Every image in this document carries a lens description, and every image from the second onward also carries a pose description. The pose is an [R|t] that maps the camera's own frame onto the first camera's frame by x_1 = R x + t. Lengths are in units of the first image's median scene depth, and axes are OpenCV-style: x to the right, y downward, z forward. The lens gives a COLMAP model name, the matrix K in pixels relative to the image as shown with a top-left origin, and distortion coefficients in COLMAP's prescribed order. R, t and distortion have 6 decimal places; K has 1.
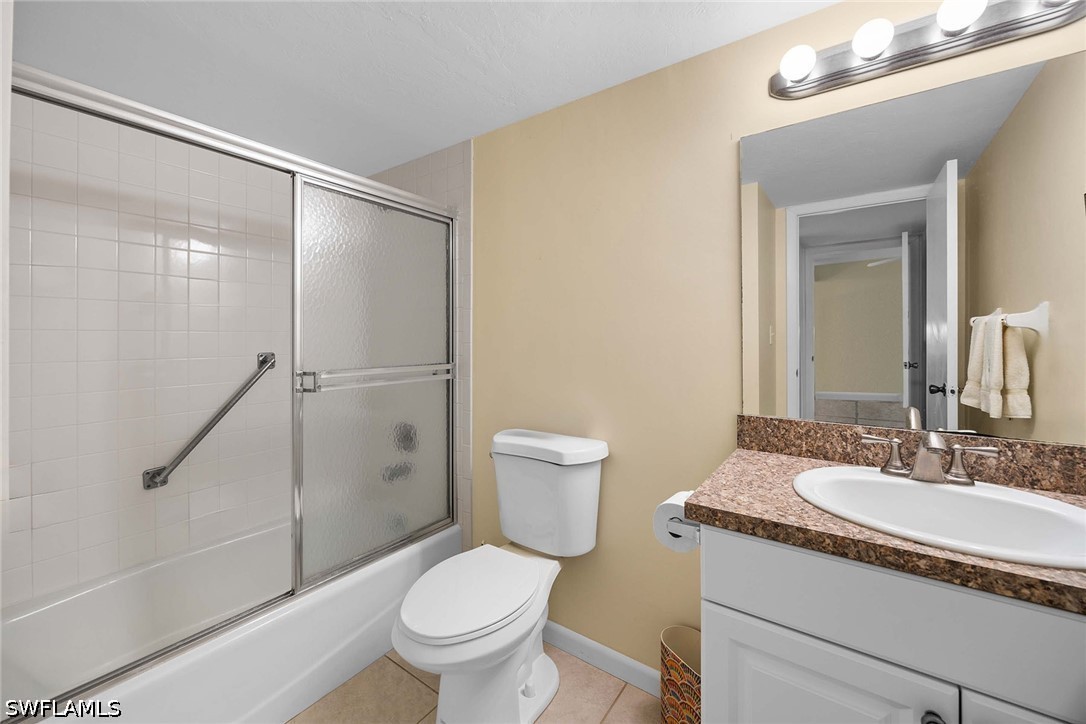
lens RADIAL K [[435.3, 0, 507.4], [0, 435.3, 341.5], [0, 0, 1]] dist [0.002330, 0.000064]
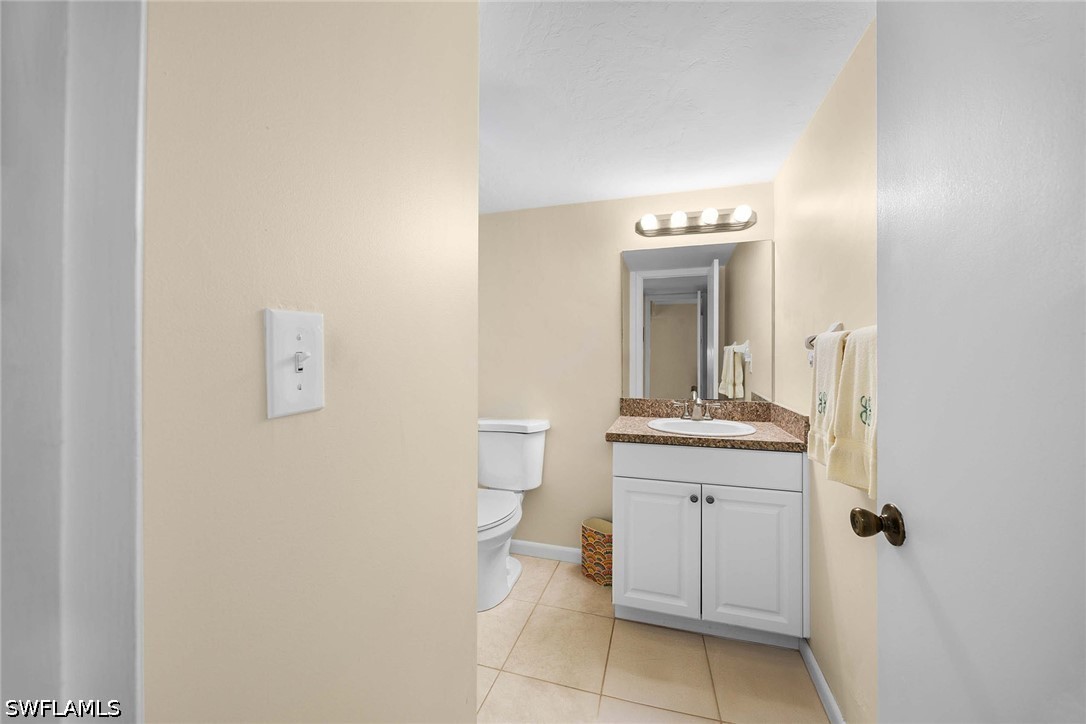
lens RADIAL K [[412.1, 0, 543.5], [0, 412.1, 359.4], [0, 0, 1]] dist [-0.000168, -0.000004]
pose [[0.933631, 0.003379, 0.358221, -0.413881], [-0.003361, 0.999994, -0.000675, 0.004766], [-0.358221, -0.000574, 0.933637, -0.535072]]
